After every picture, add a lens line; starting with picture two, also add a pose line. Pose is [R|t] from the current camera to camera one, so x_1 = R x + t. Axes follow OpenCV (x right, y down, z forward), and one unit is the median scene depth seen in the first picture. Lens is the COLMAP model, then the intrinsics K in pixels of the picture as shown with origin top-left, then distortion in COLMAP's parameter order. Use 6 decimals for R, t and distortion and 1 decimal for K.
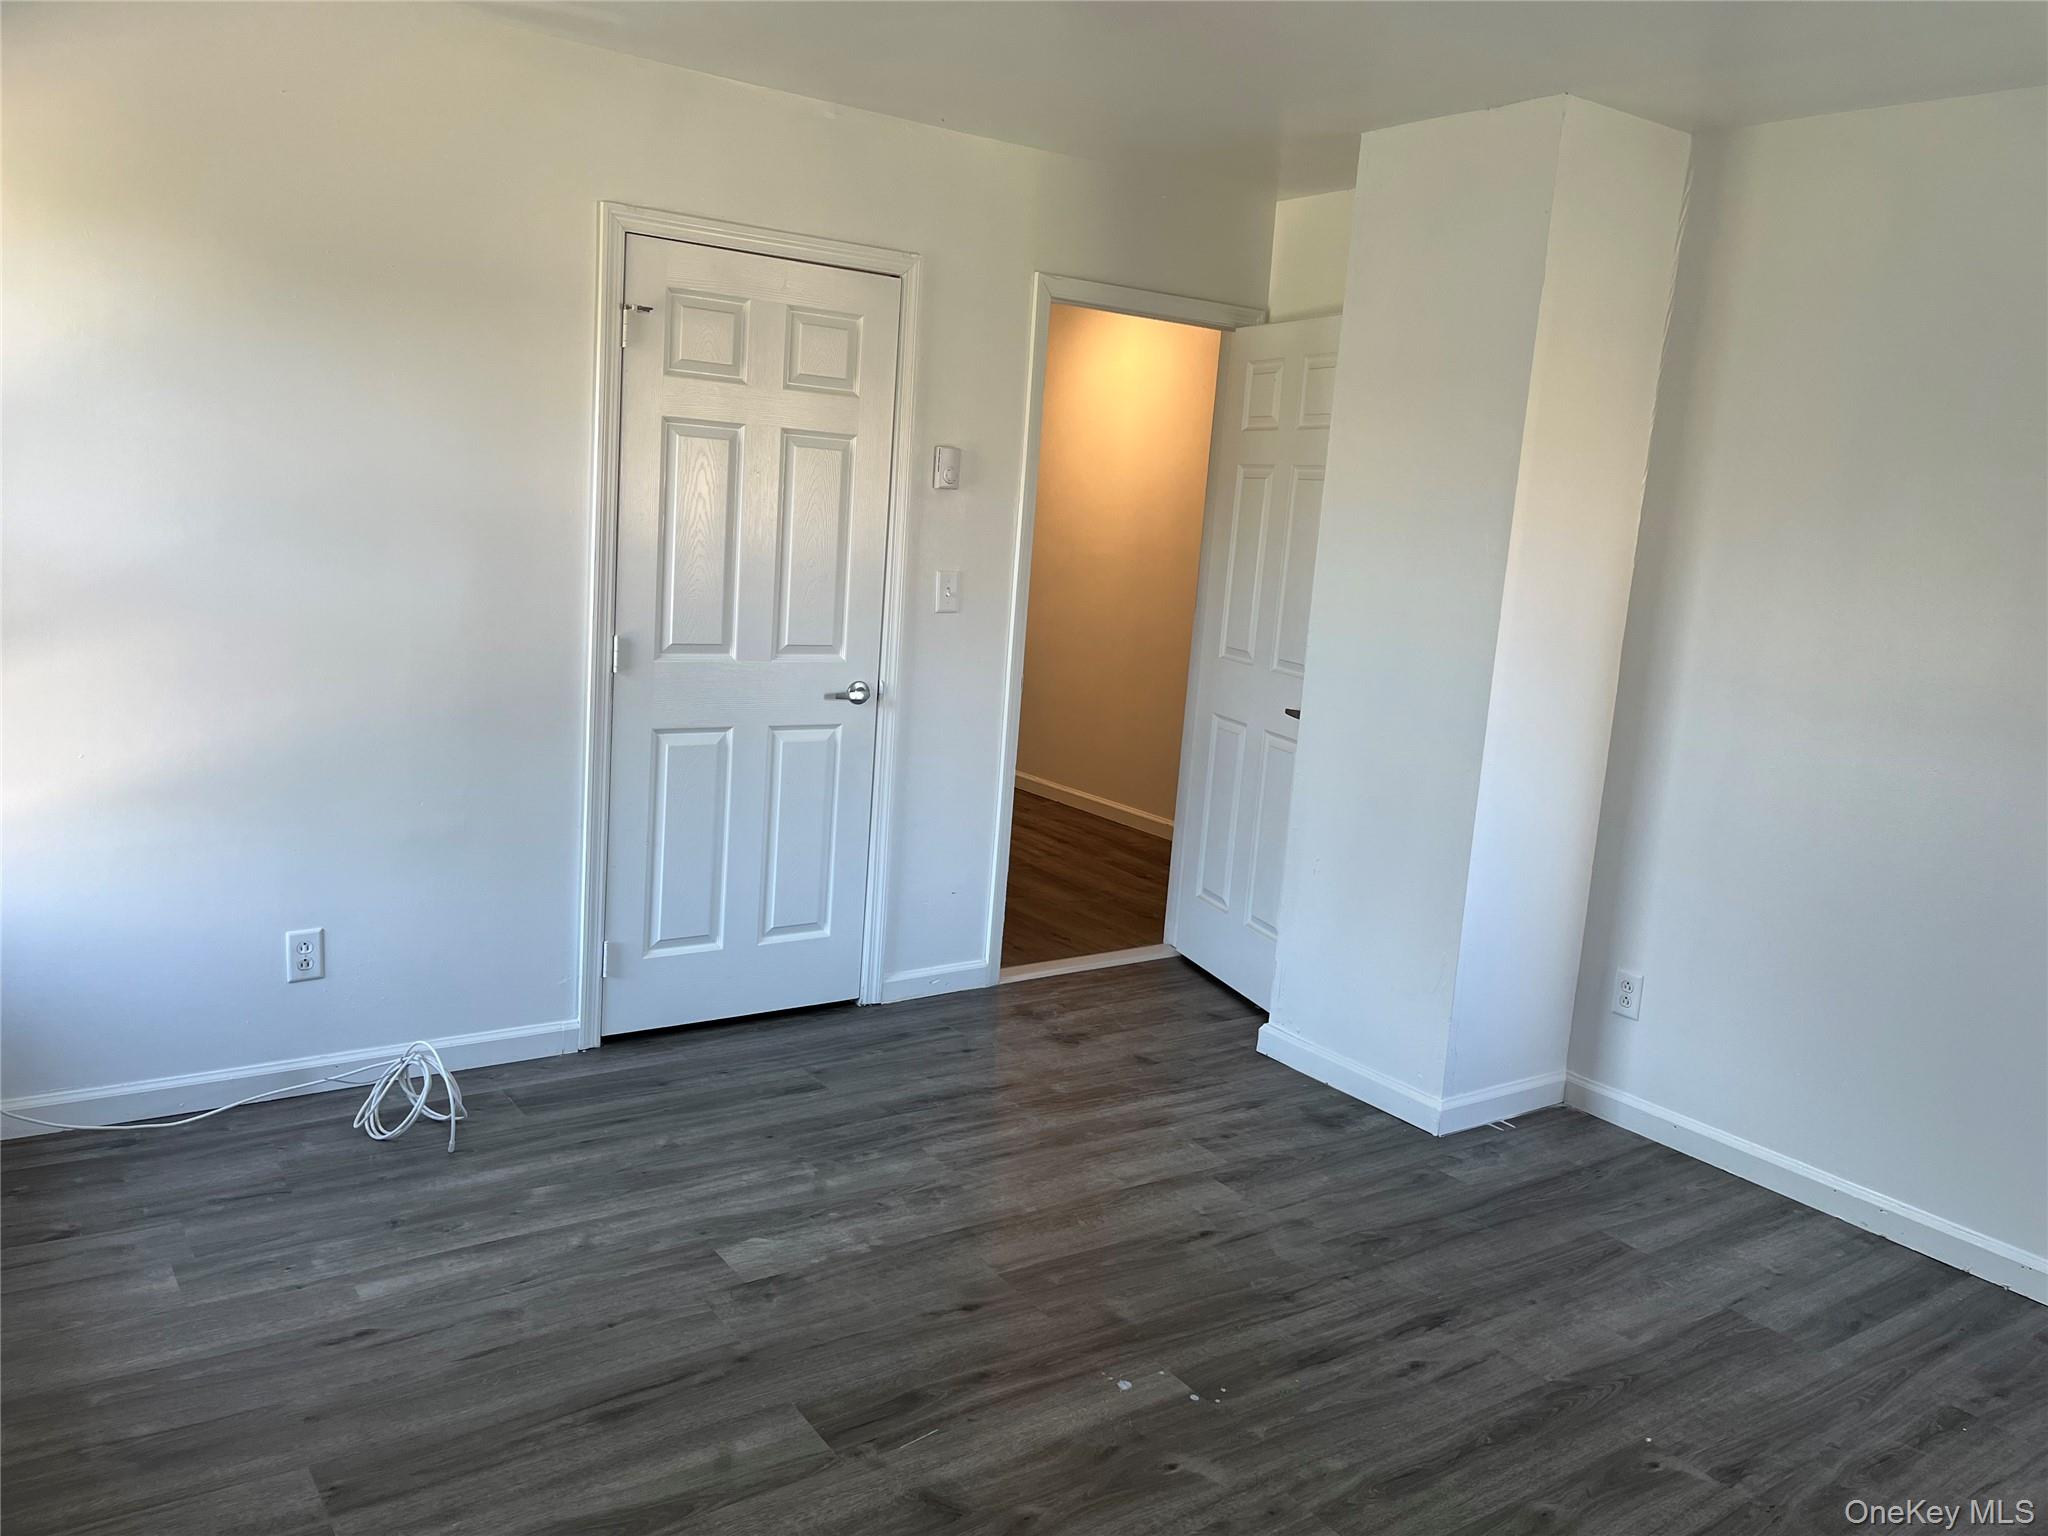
lens RADIAL K [[1534.8, 0, 1024.6], [0, 1534.8, 753.4], [0, 0, 1]] dist [0.081179, -0.099767]
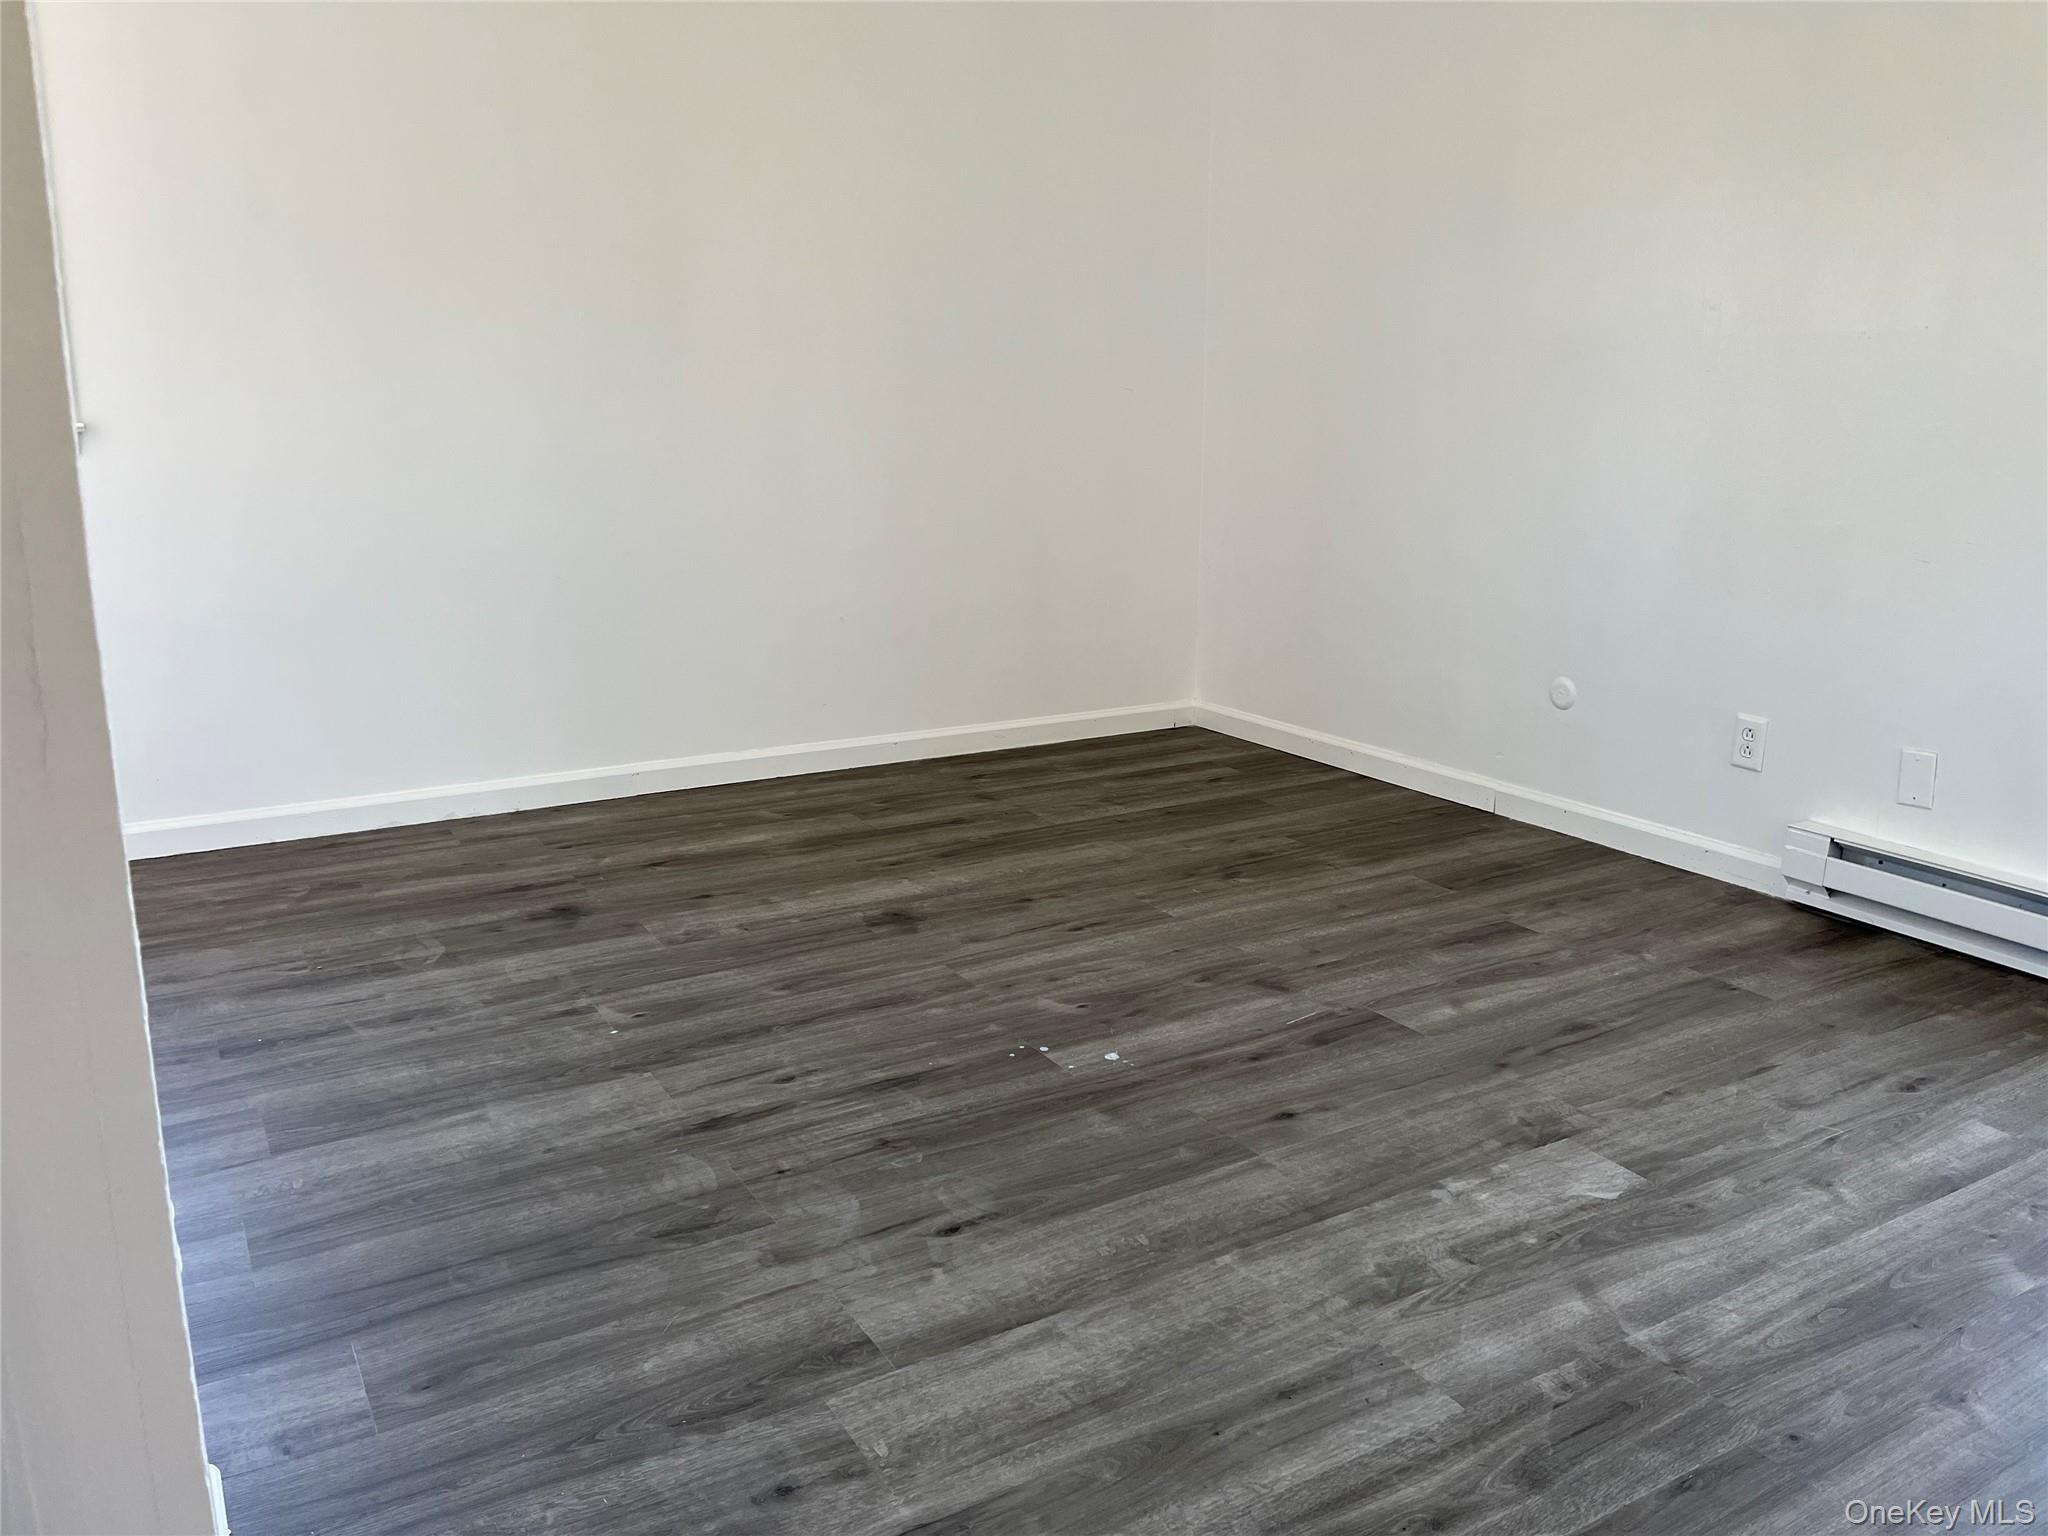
lens RADIAL K [[1534.8, 0, 1024.6], [0, 1534.8, 753.4], [0, 0, 1]] dist [0.081179, -0.099767]
pose [[-0.993912, -0.095220, 0.055429, 0.075121], [-0.066681, 0.920349, 0.385372, -0.135304], [-0.087709, 0.379330, -0.921095, 1.647670]]
